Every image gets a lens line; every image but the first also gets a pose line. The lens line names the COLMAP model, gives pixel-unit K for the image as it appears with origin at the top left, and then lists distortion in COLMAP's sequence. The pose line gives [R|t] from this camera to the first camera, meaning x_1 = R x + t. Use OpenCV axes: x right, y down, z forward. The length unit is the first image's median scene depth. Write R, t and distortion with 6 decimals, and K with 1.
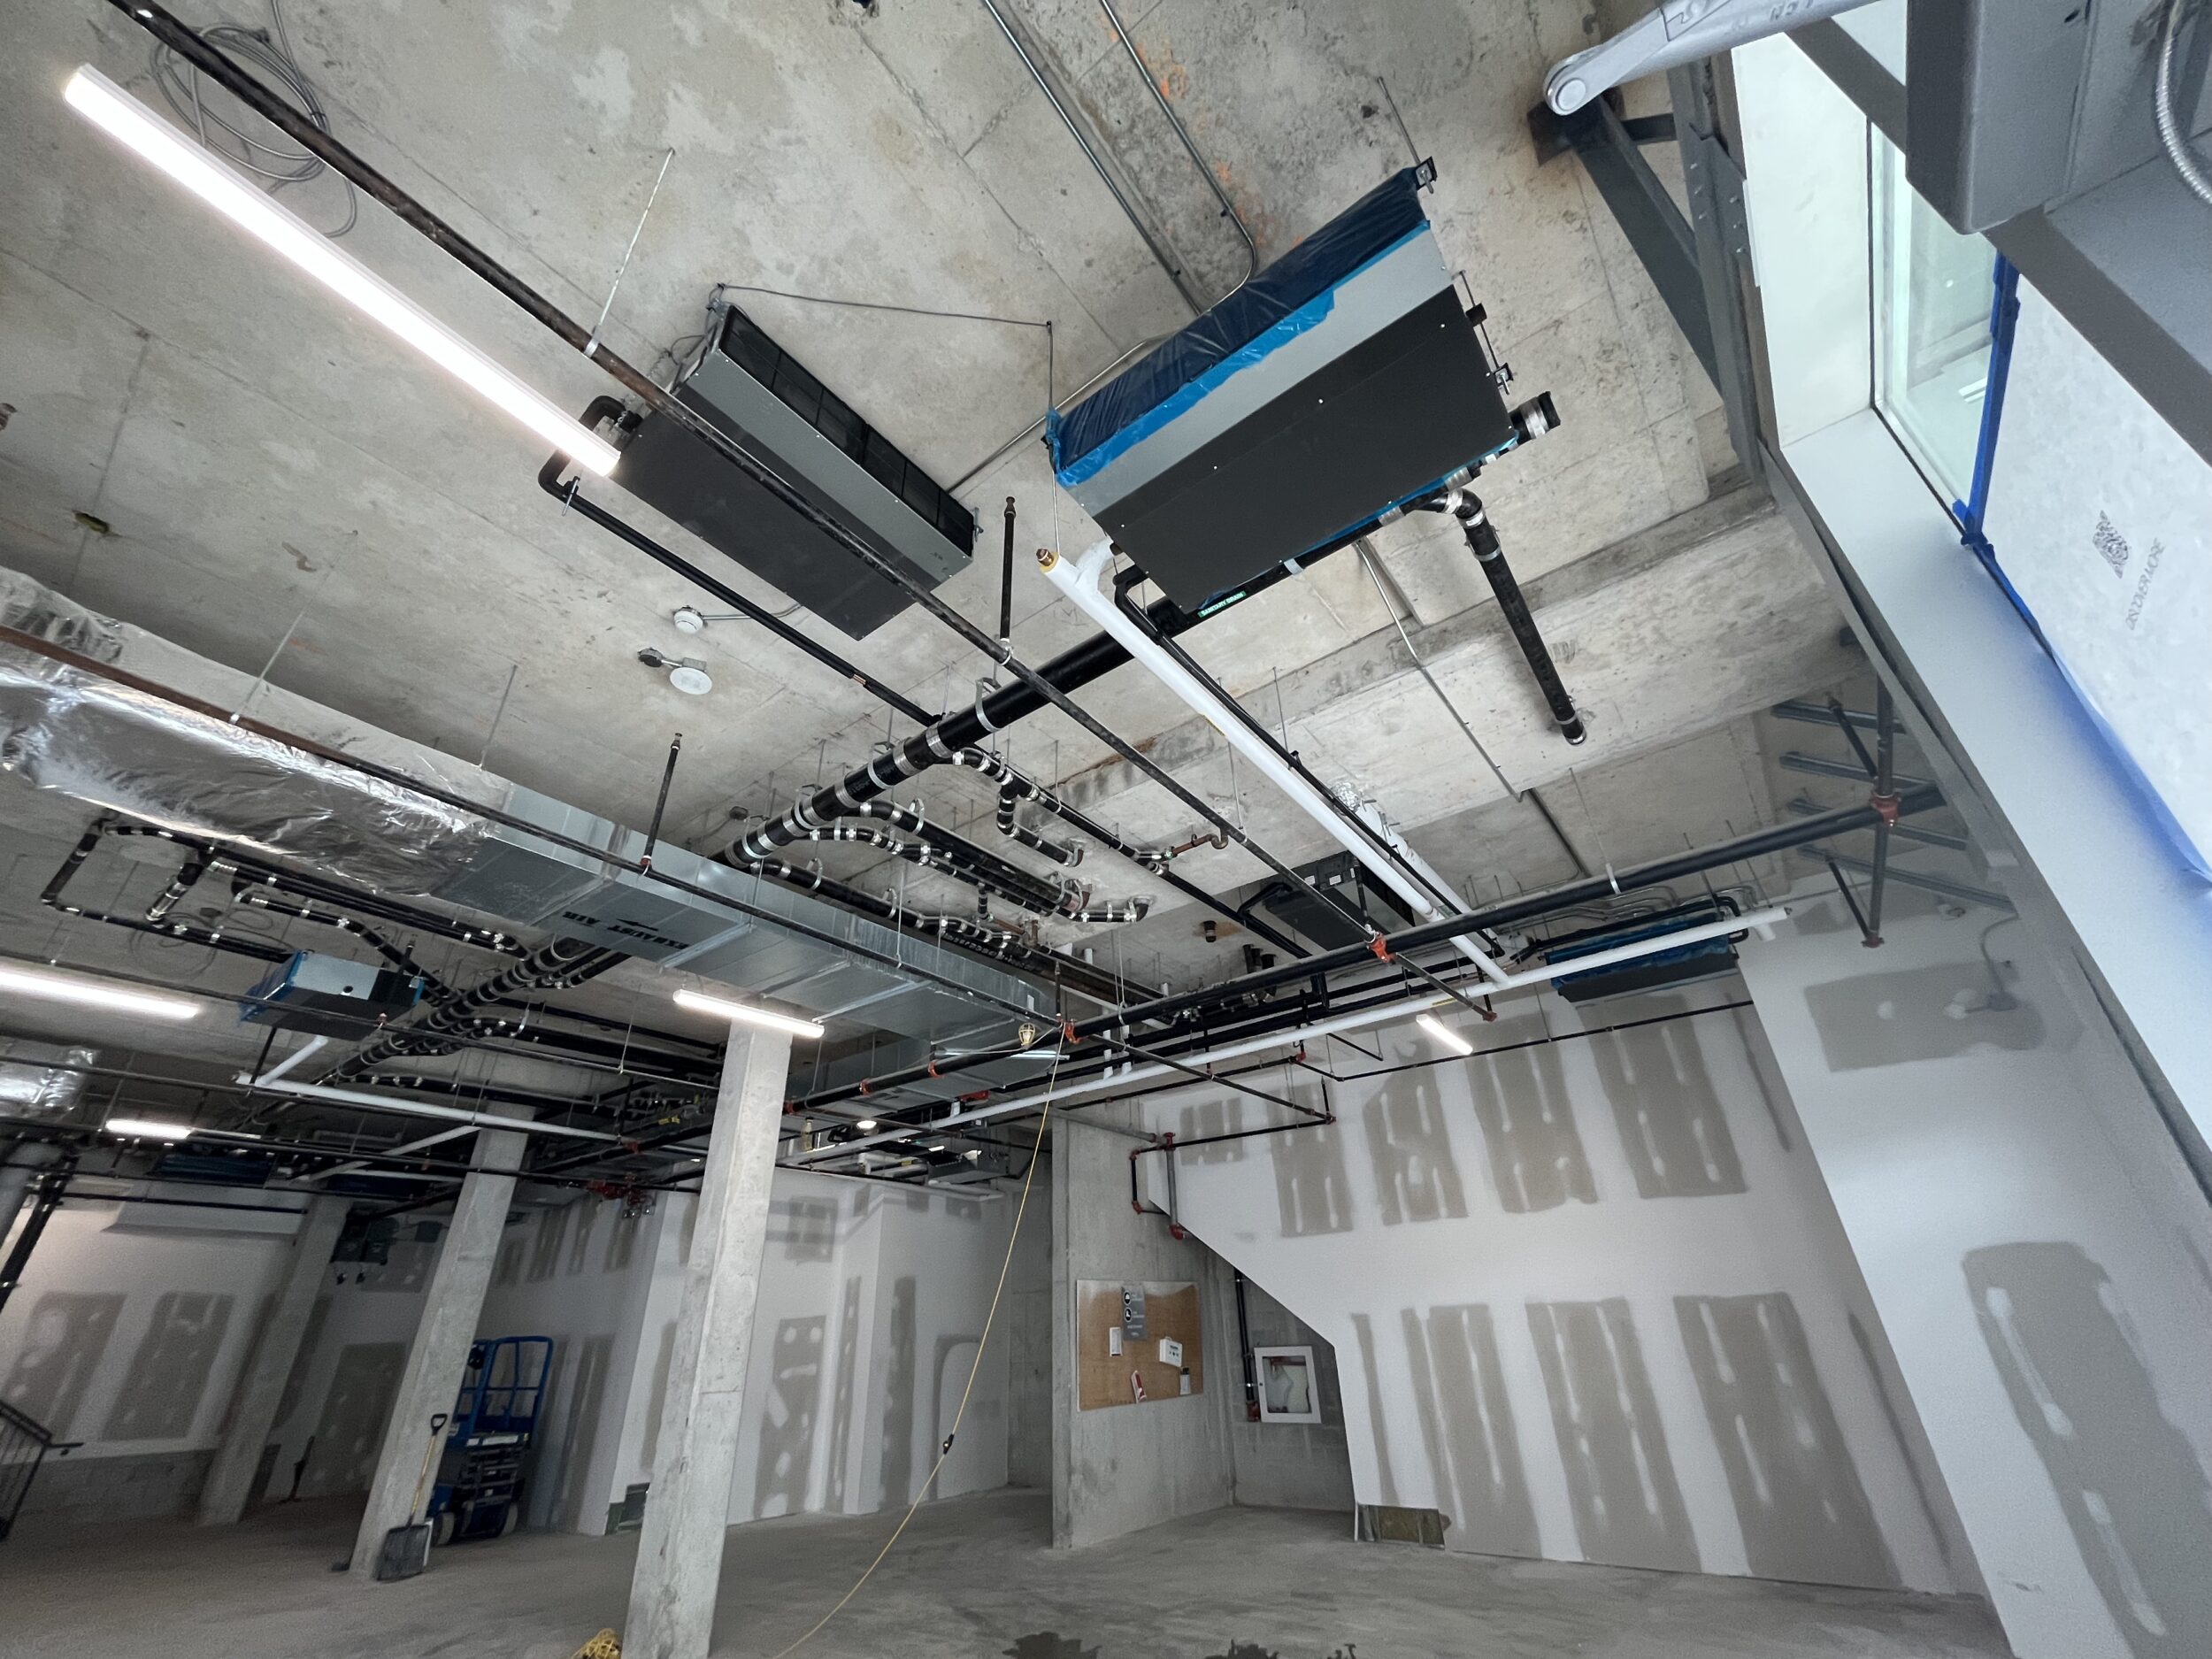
lens RADIAL K [[888.4, 0, 1103.9], [0, 888.4, 839.6], [0, 0, 1]] dist [-0.004137, -0.000359]
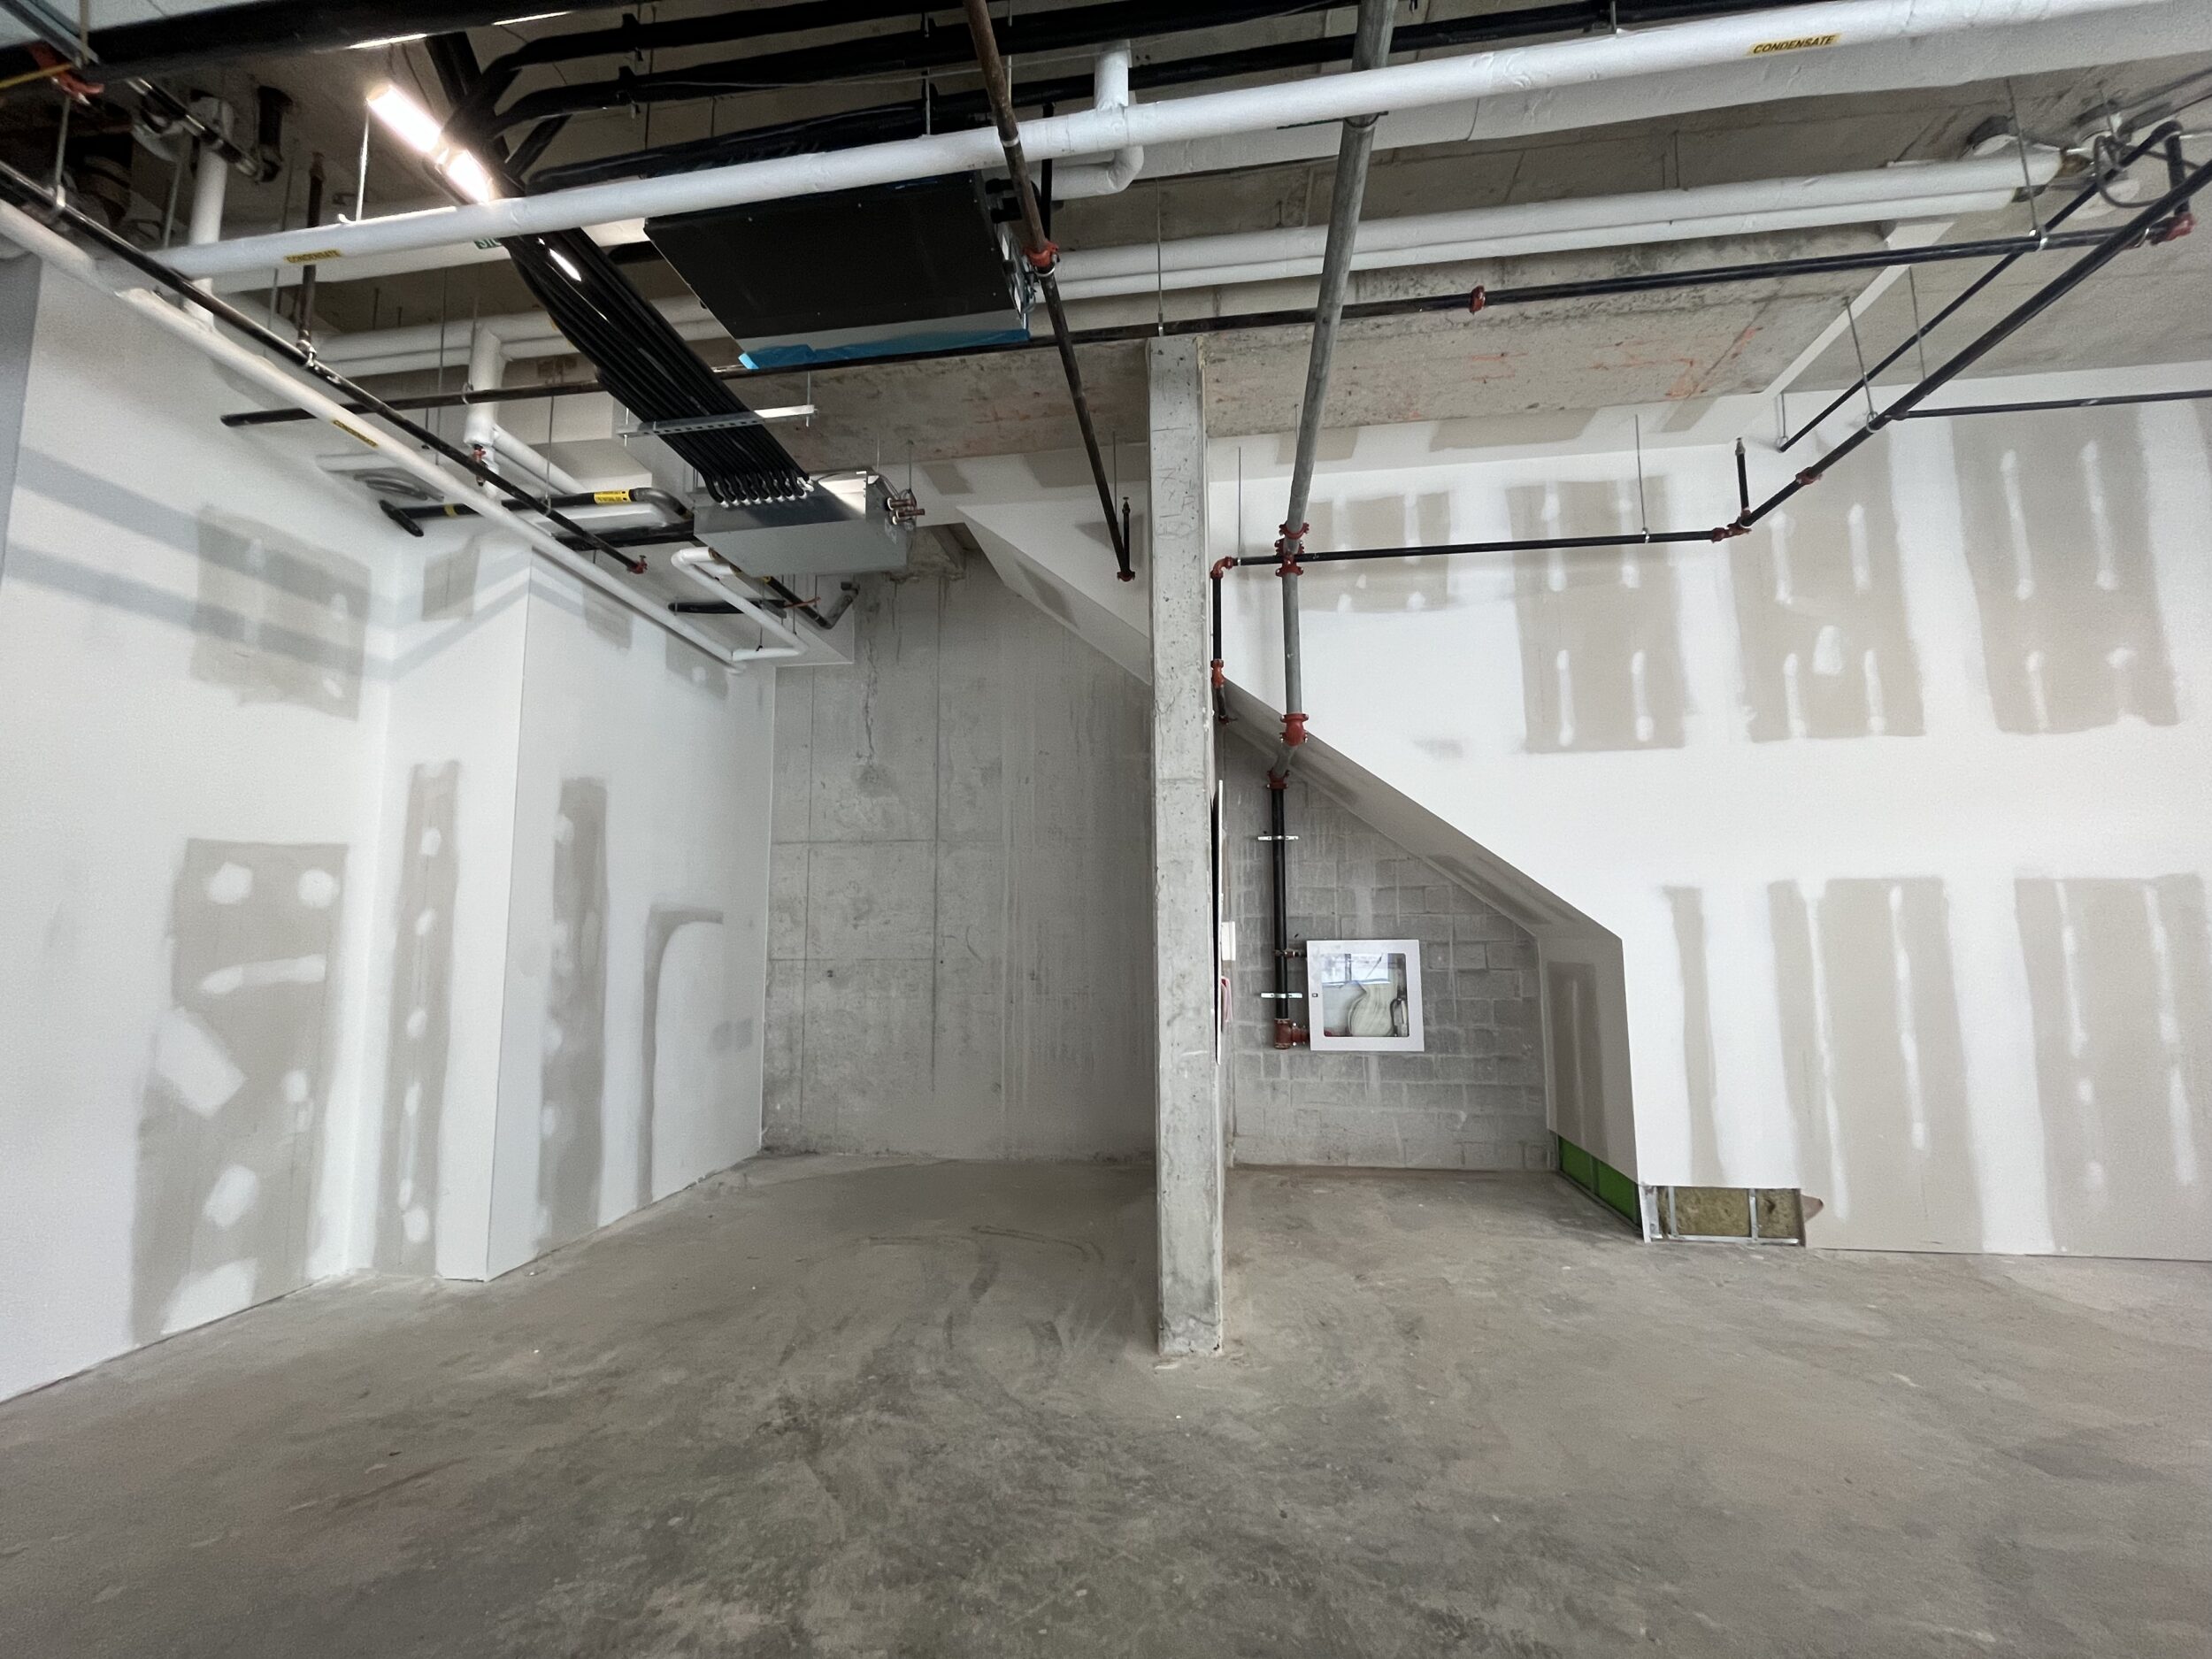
lens RADIAL K [[888.4, 0, 1103.9], [0, 888.4, 839.6], [0, 0, 1]] dist [-0.004137, -0.000359]
pose [[0.868896, 0.075476, 0.489207, -0.253364], [-0.258991, 0.911554, 0.319364, 0.384123], [-0.421834, -0.404195, 0.811593, 0.649756]]
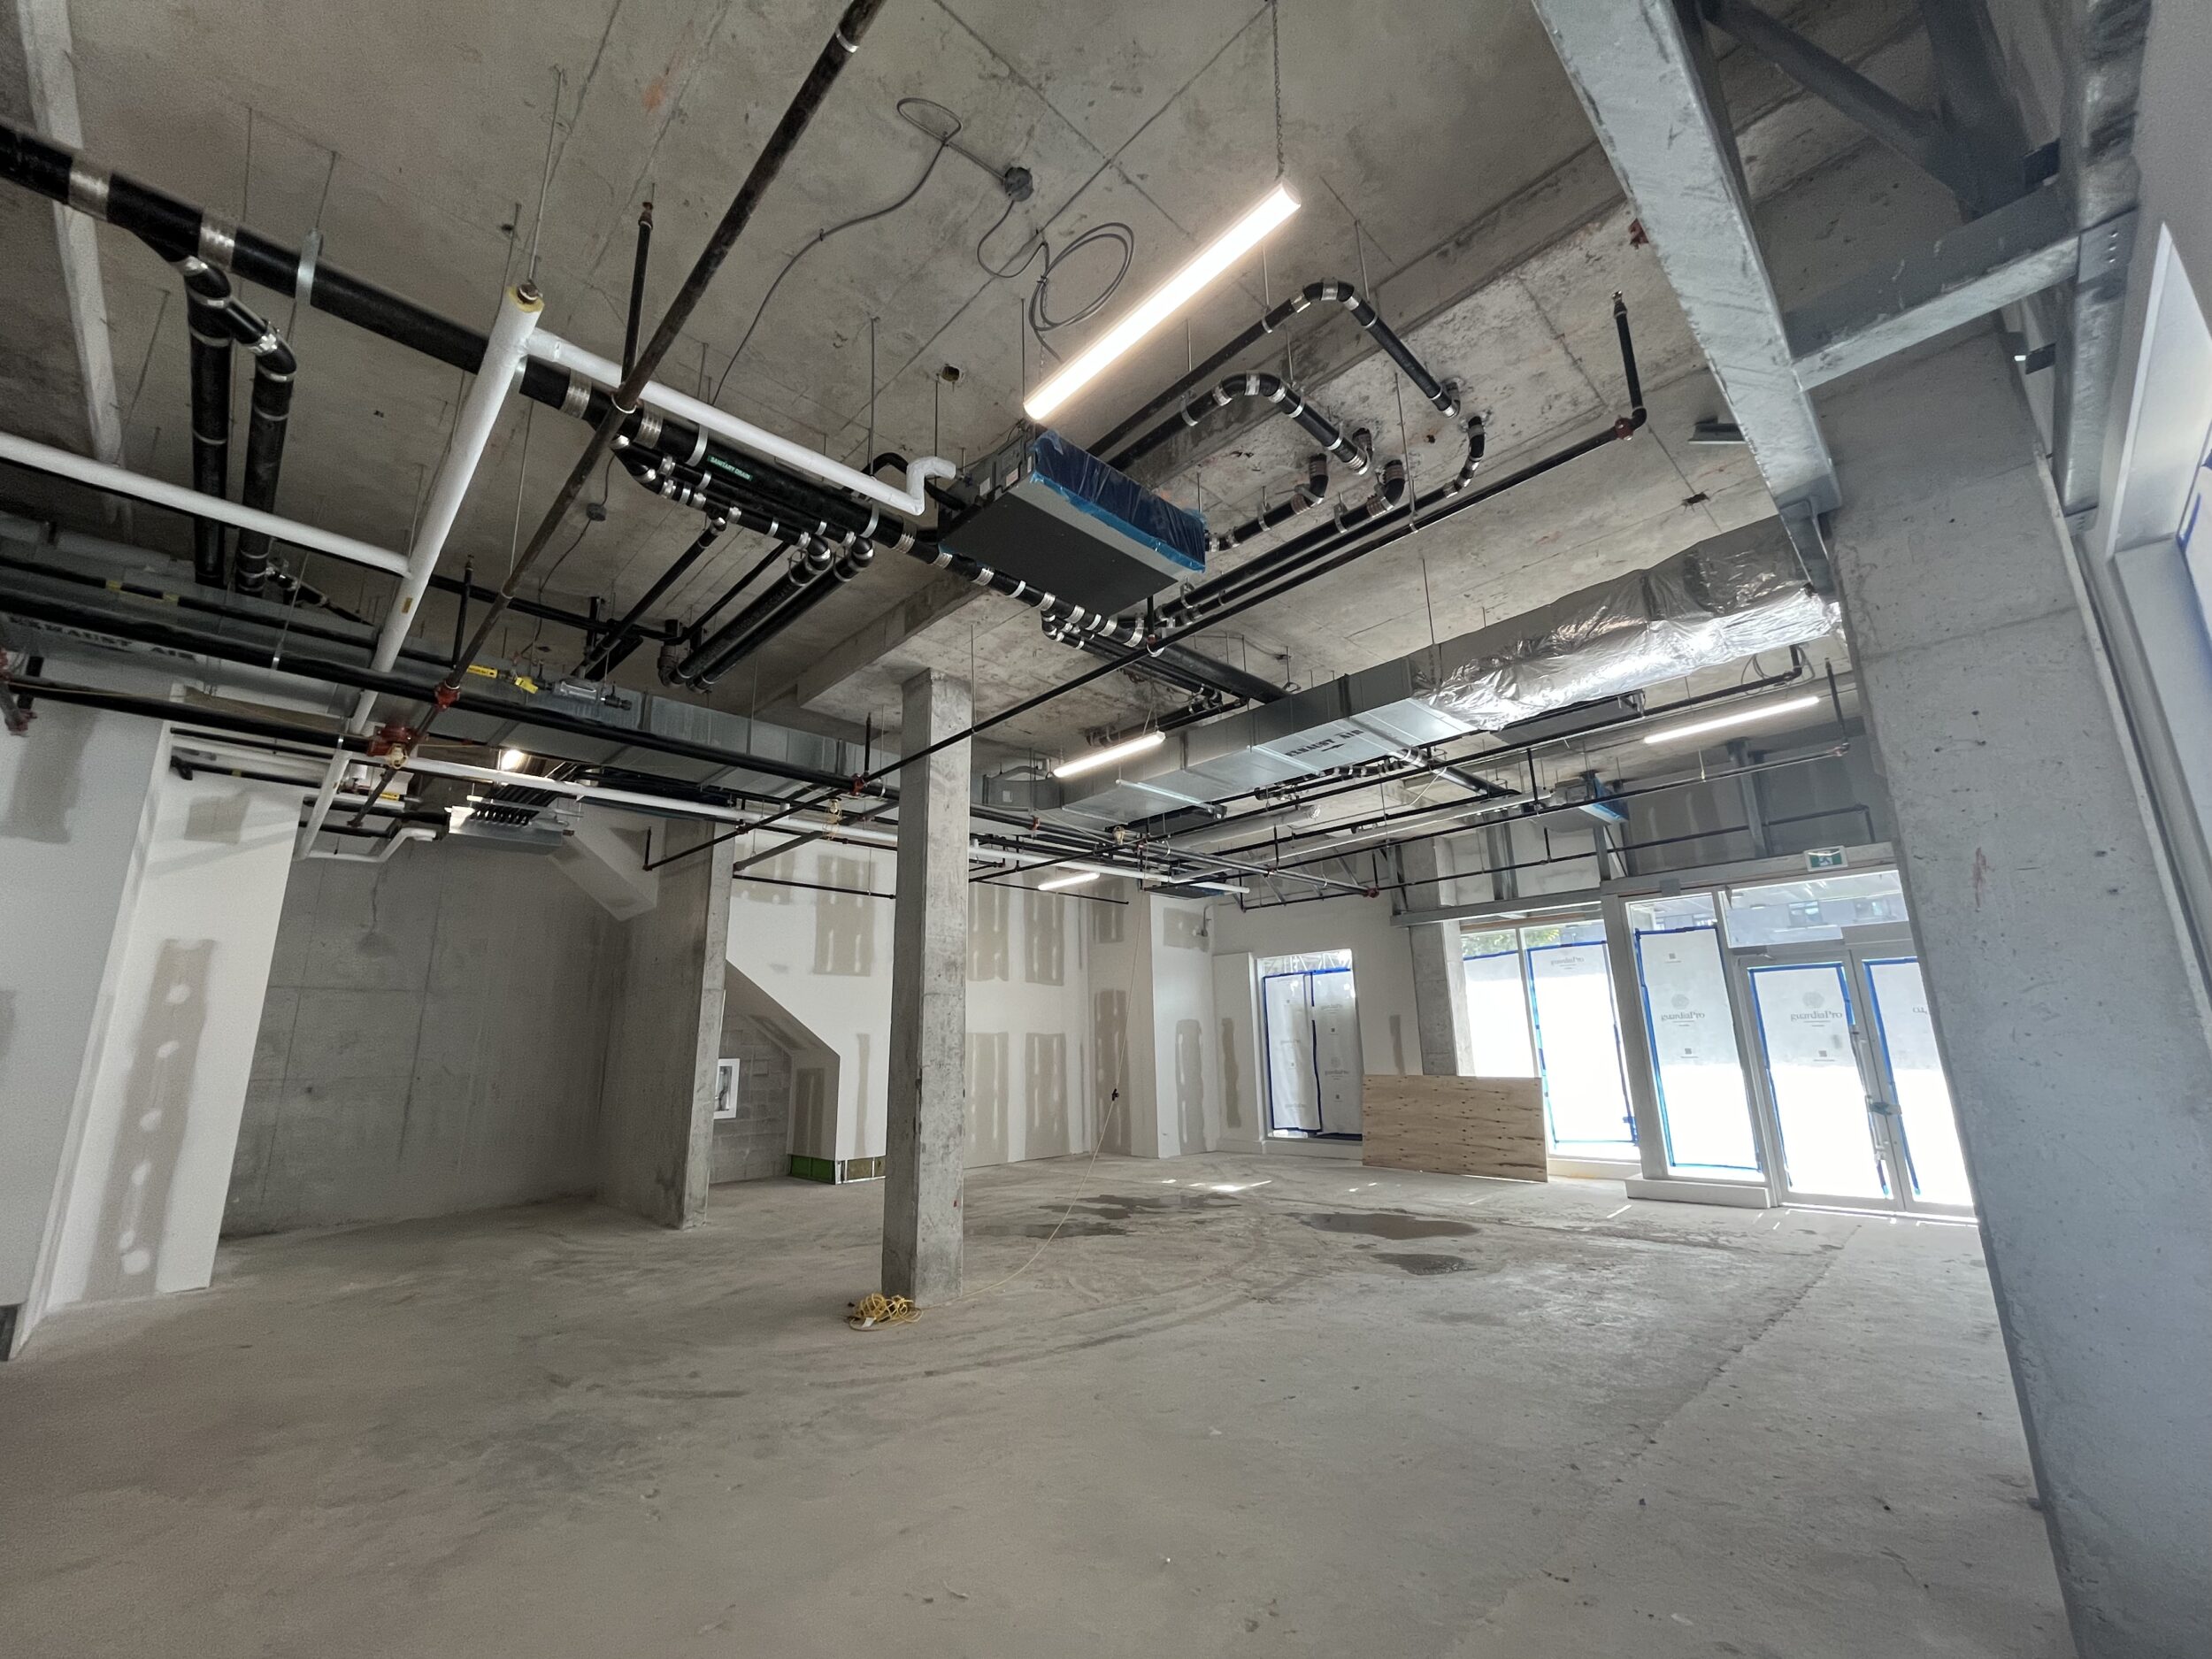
lens RADIAL K [[888.4, 0, 1103.9], [0, 888.4, 839.6], [0, 0, 1]] dist [-0.004137, -0.000359]
pose [[0.138938, 0.256314, 0.956556, -0.901654], [-0.472363, 0.866112, -0.163469, 0.297063], [-0.870385, -0.429130, 0.241410, 0.442897]]
